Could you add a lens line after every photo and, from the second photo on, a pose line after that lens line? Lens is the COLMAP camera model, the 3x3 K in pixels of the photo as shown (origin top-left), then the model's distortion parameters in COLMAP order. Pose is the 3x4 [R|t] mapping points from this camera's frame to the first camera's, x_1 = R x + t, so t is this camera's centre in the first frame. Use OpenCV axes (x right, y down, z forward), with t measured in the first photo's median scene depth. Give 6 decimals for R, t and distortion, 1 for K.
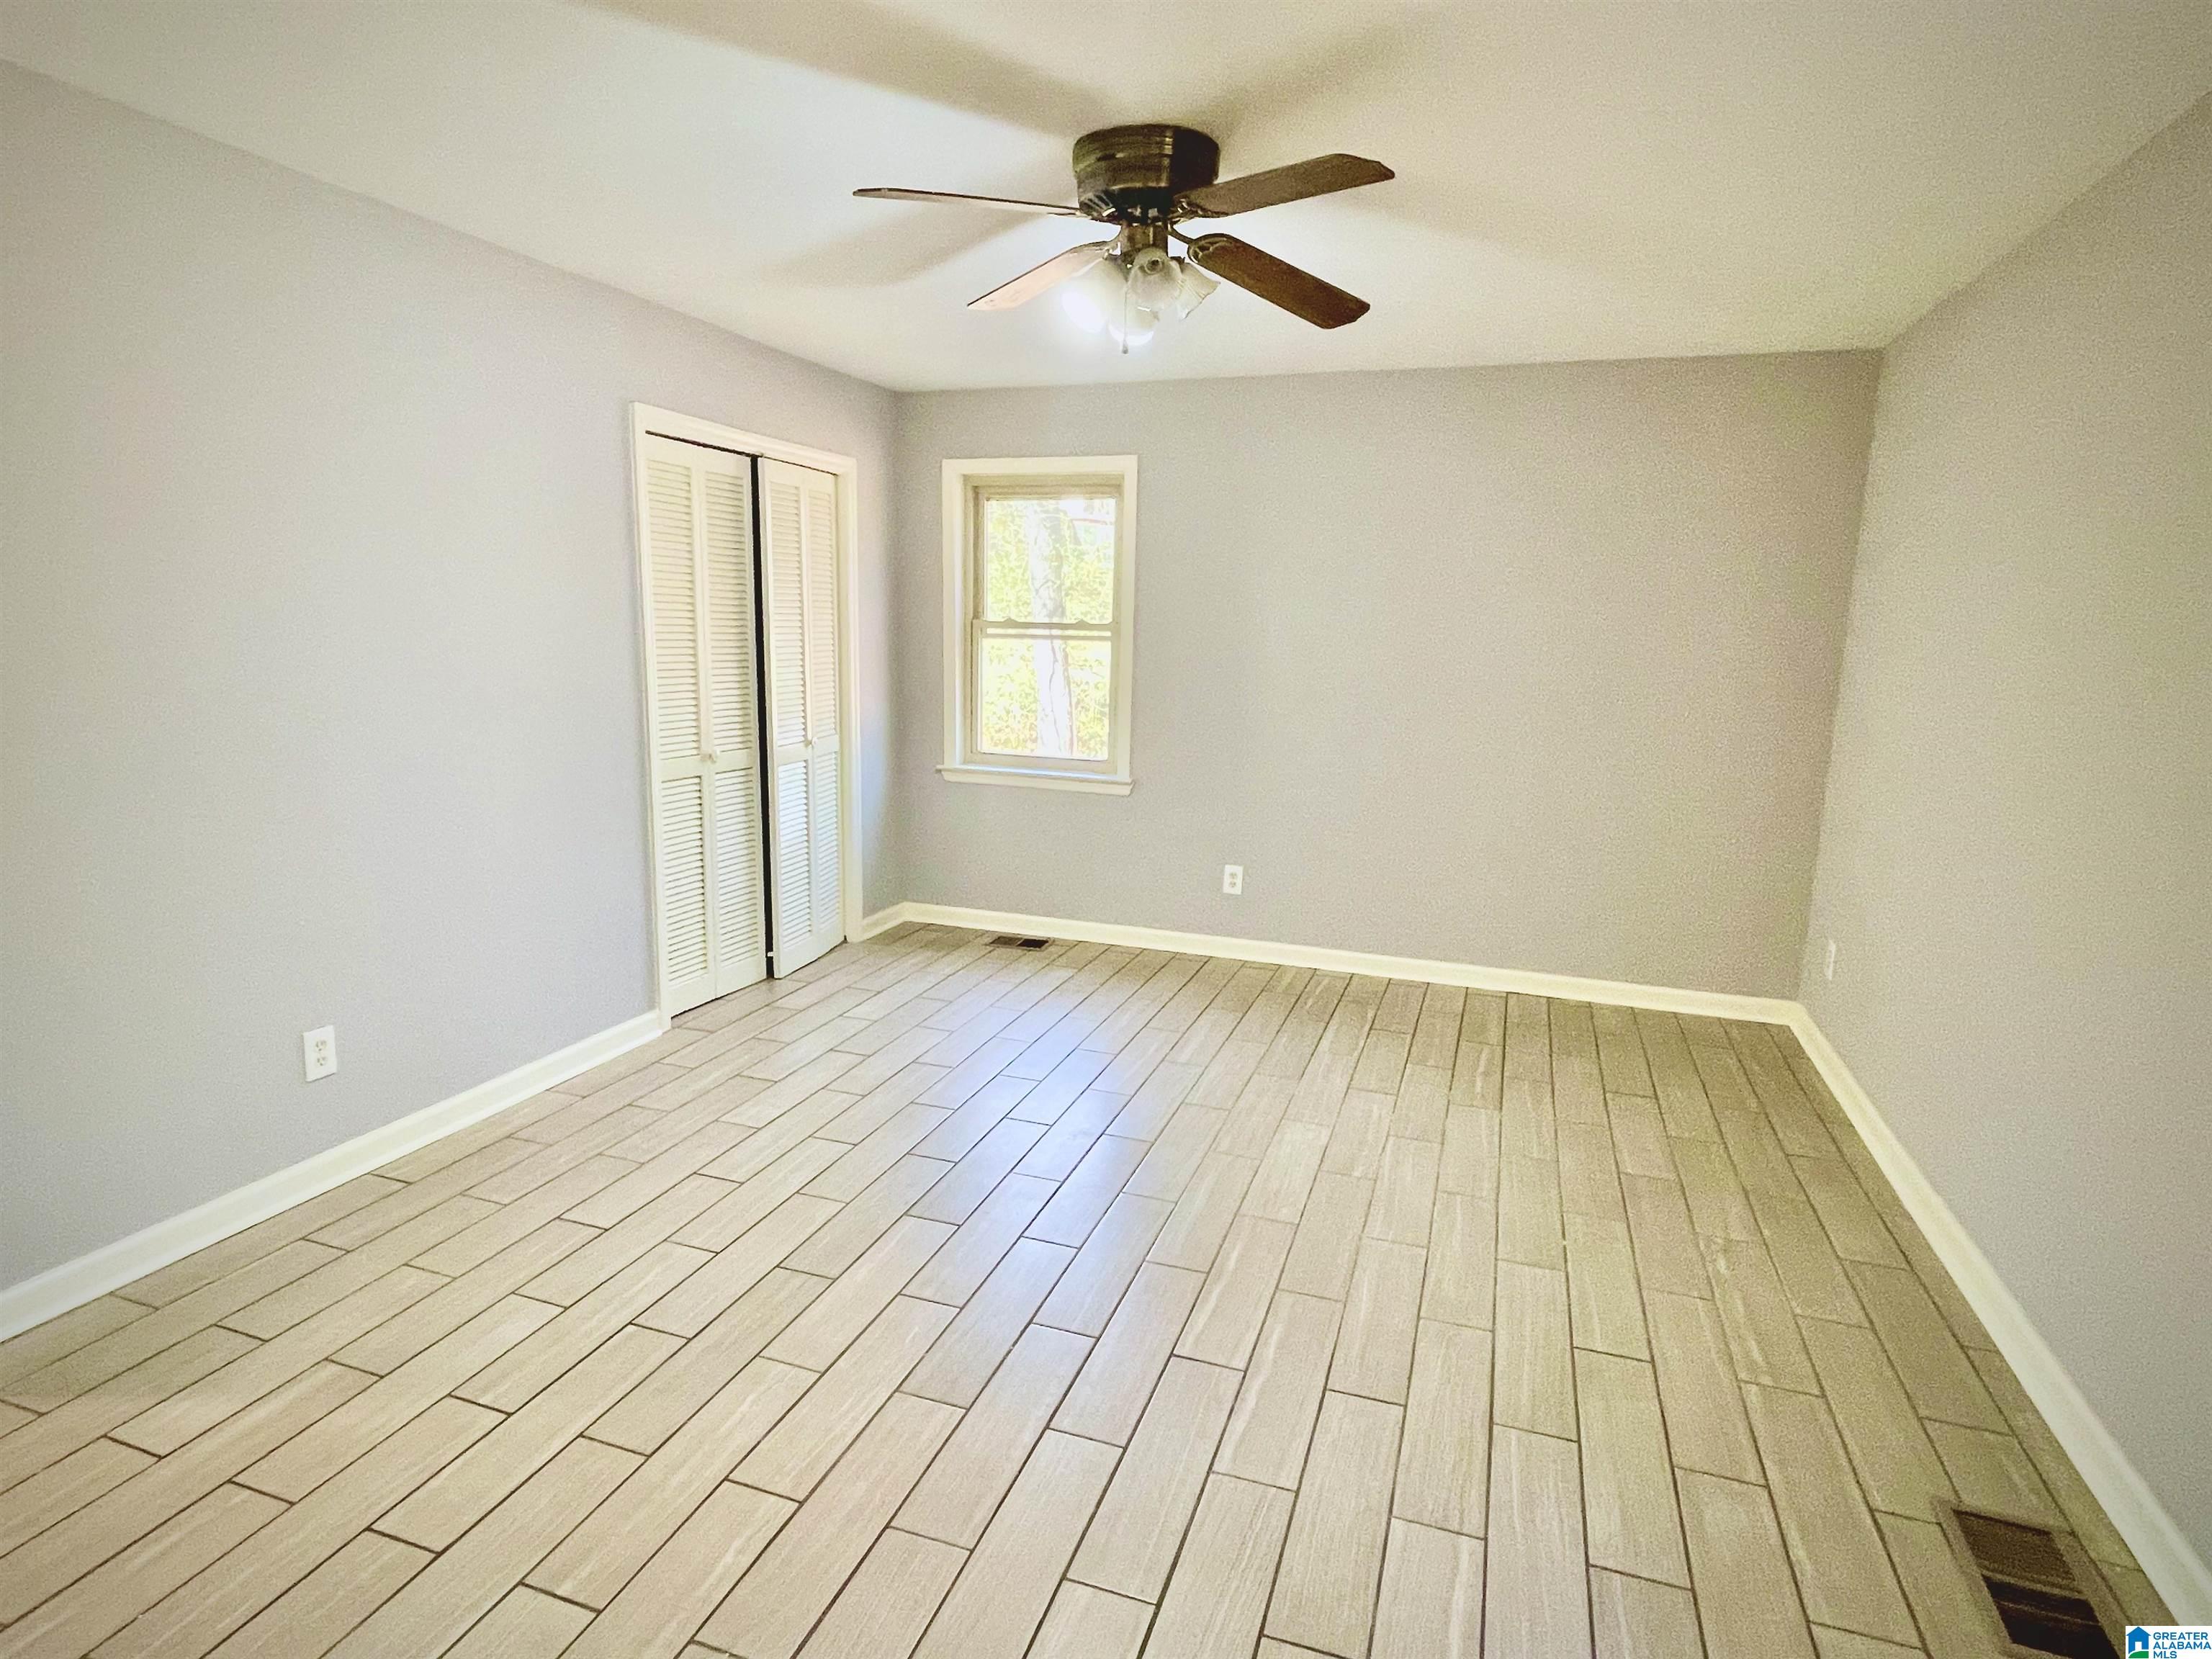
lens RADIAL K [[1209.9, 0, 1102.8], [0, 1209.9, 838.9], [0, 0, 1]] dist [0.005389, 0.000271]
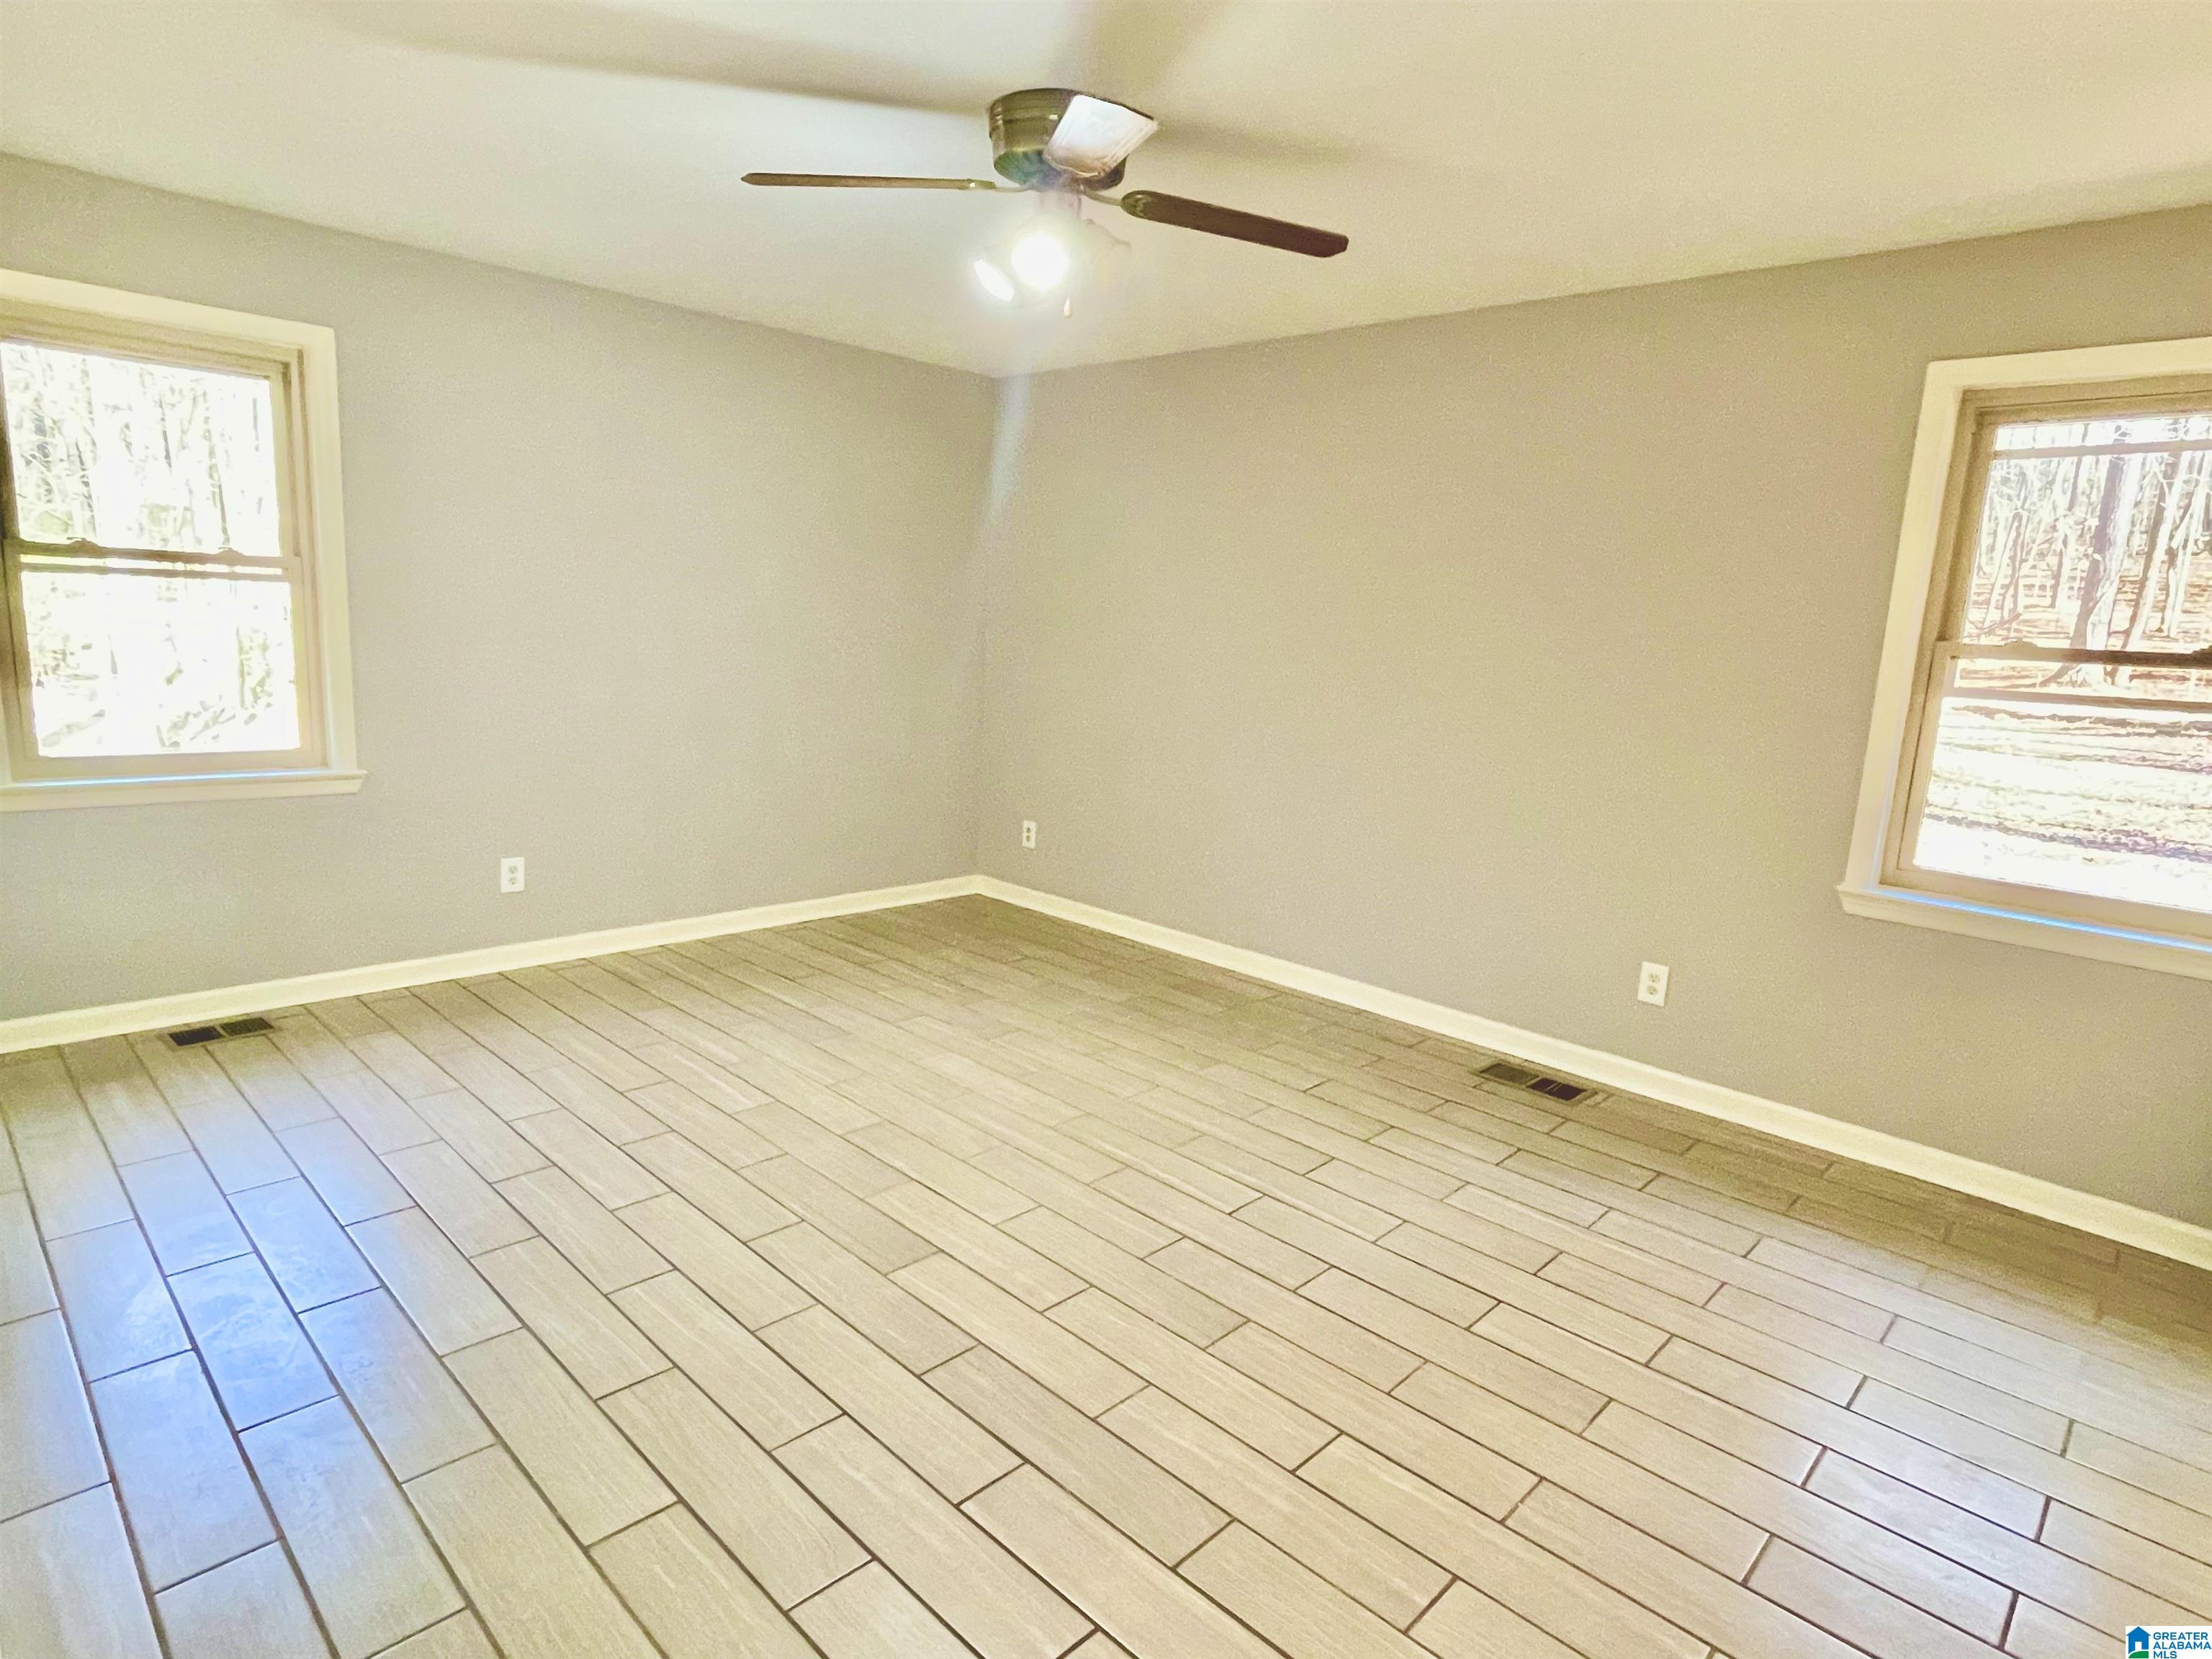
lens RADIAL K [[1209.9, 0, 1100.8], [0, 1209.9, 822.3], [0, 0, 1]] dist [0.005389, 0.000271]
pose [[0.434212, -0.157669, 0.886905, -0.467149], [0.131970, 0.985074, 0.110511, -0.041935], [-0.891091, 0.069059, 0.448538, 0.275080]]
